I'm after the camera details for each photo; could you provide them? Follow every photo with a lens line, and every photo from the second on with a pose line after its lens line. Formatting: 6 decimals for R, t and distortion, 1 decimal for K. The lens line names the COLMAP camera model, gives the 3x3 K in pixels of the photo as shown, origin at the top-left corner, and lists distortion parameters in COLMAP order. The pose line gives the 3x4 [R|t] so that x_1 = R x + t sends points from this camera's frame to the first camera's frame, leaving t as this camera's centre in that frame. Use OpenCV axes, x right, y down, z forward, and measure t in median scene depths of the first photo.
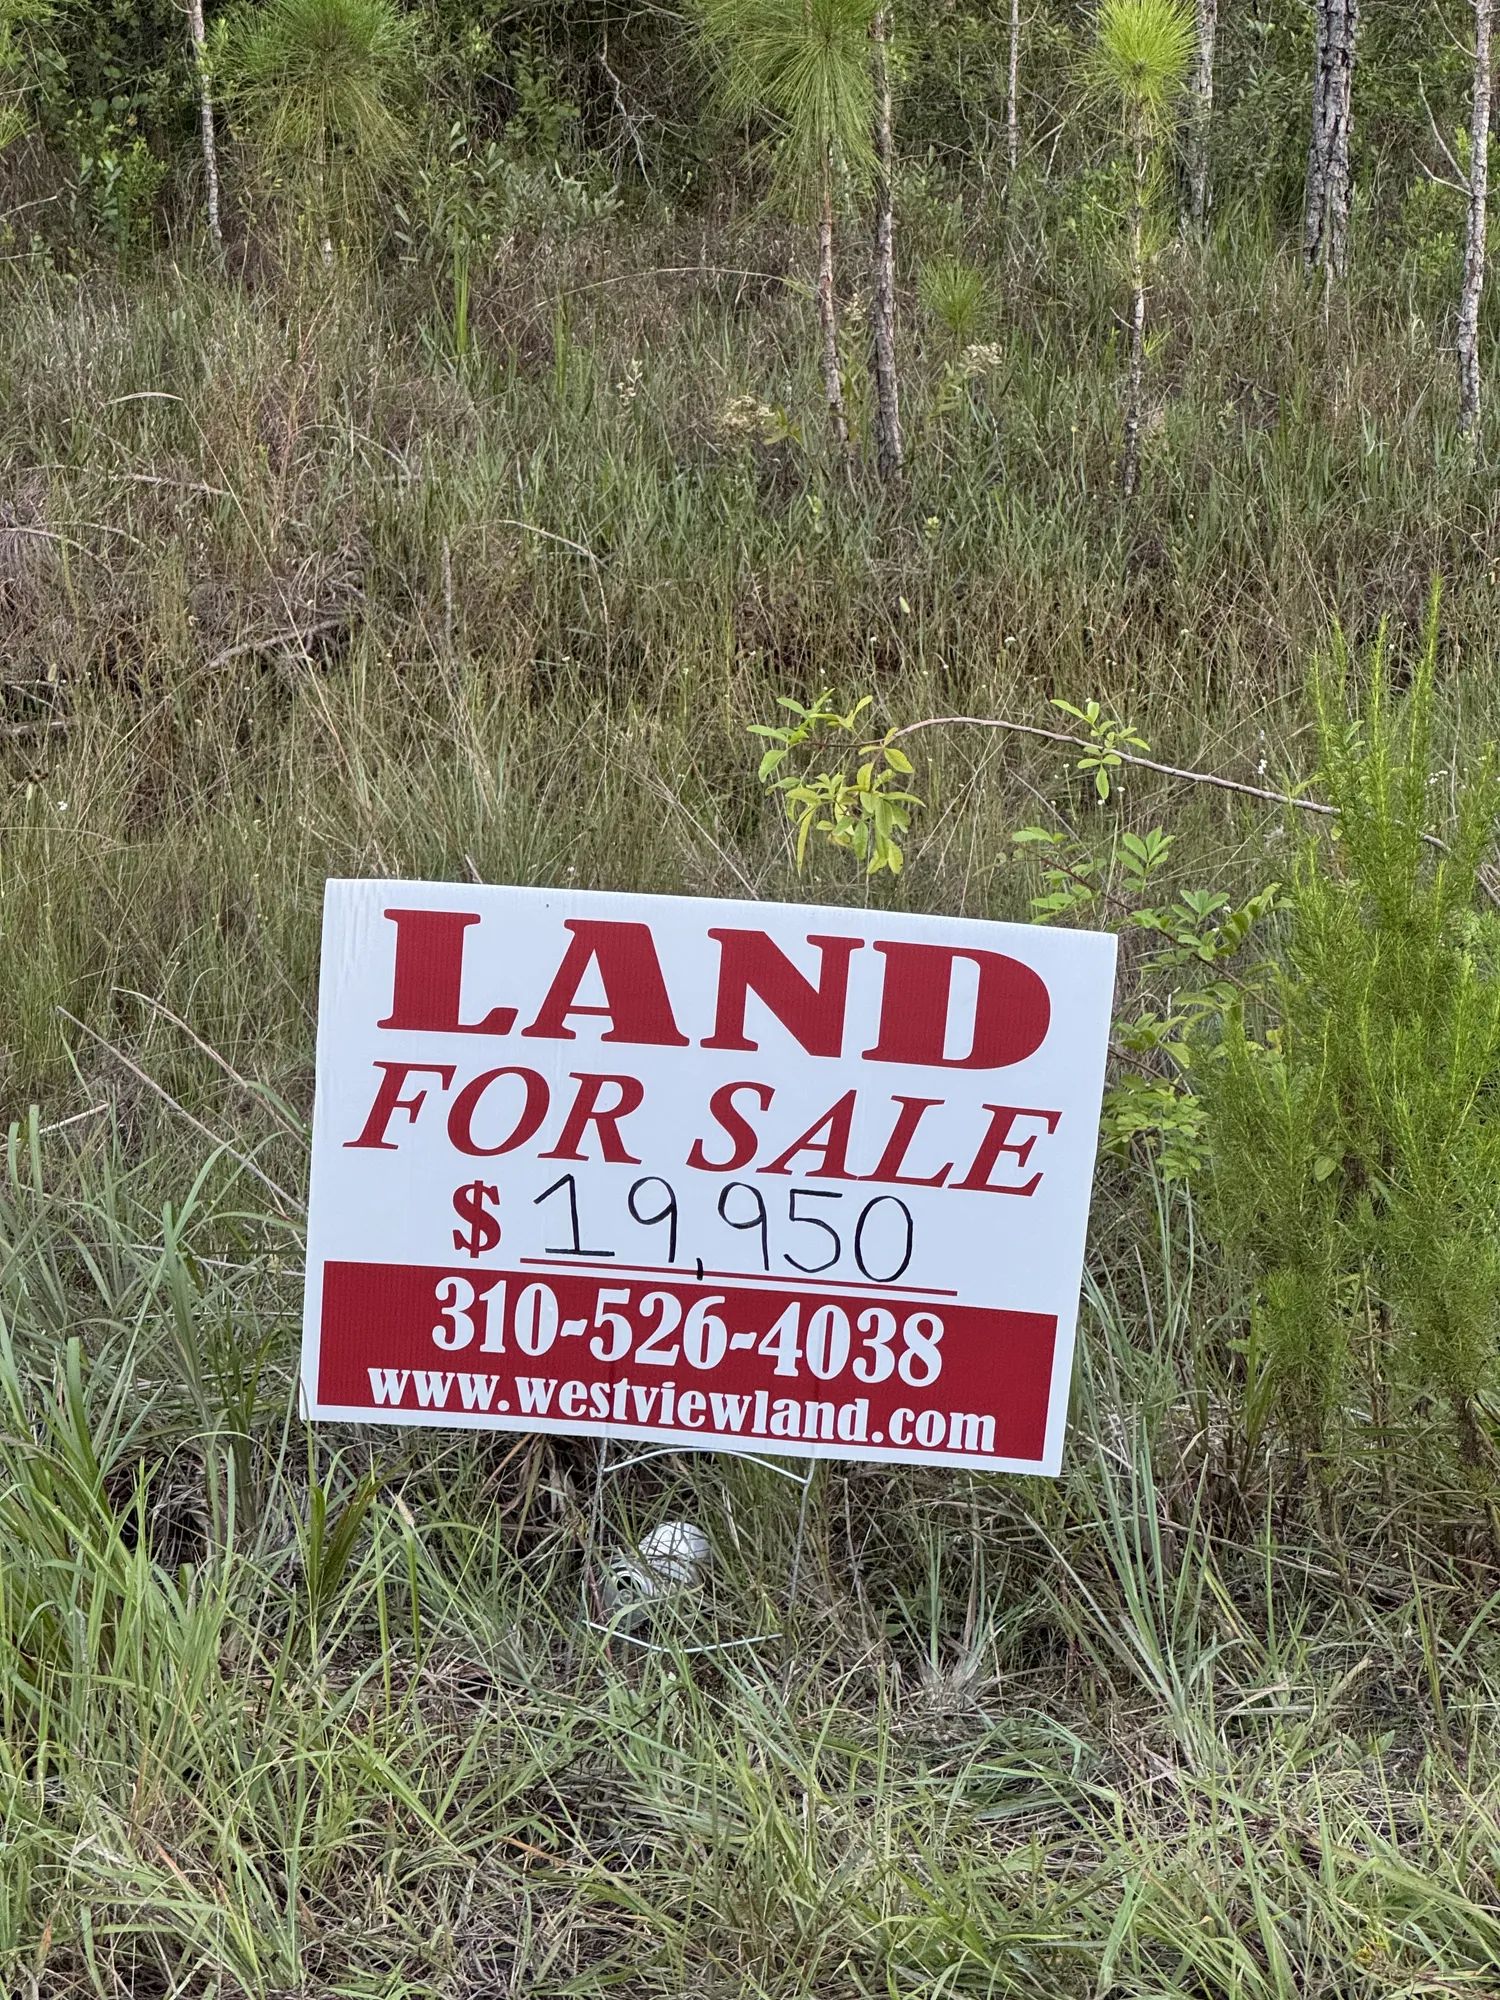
lens RADIAL K [[4180.3, 0, 750.0], [0, 4180.3, 1000.0], [0, 0, 1]] dist [0.048859, 0.274234]
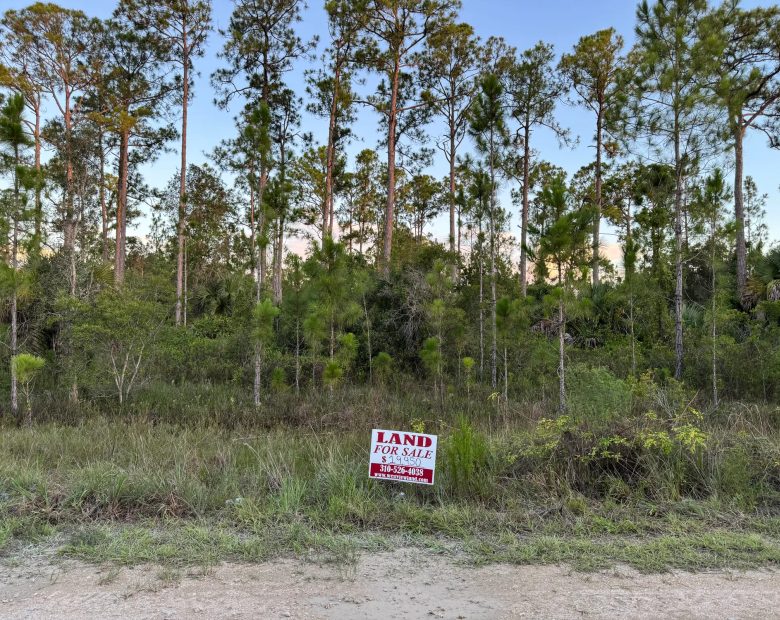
lens RADIAL K [[568.4, 0, 390.0], [0, 568.4, 310.0], [0, 0, 1]] dist [0.062090, -0.000260]
pose [[0.995130, 0.004248, -0.098481, 0.110613], [-0.034194, 0.951912, -0.304458, 0.142256], [0.092451, 0.306342, 0.947421, -0.676228]]
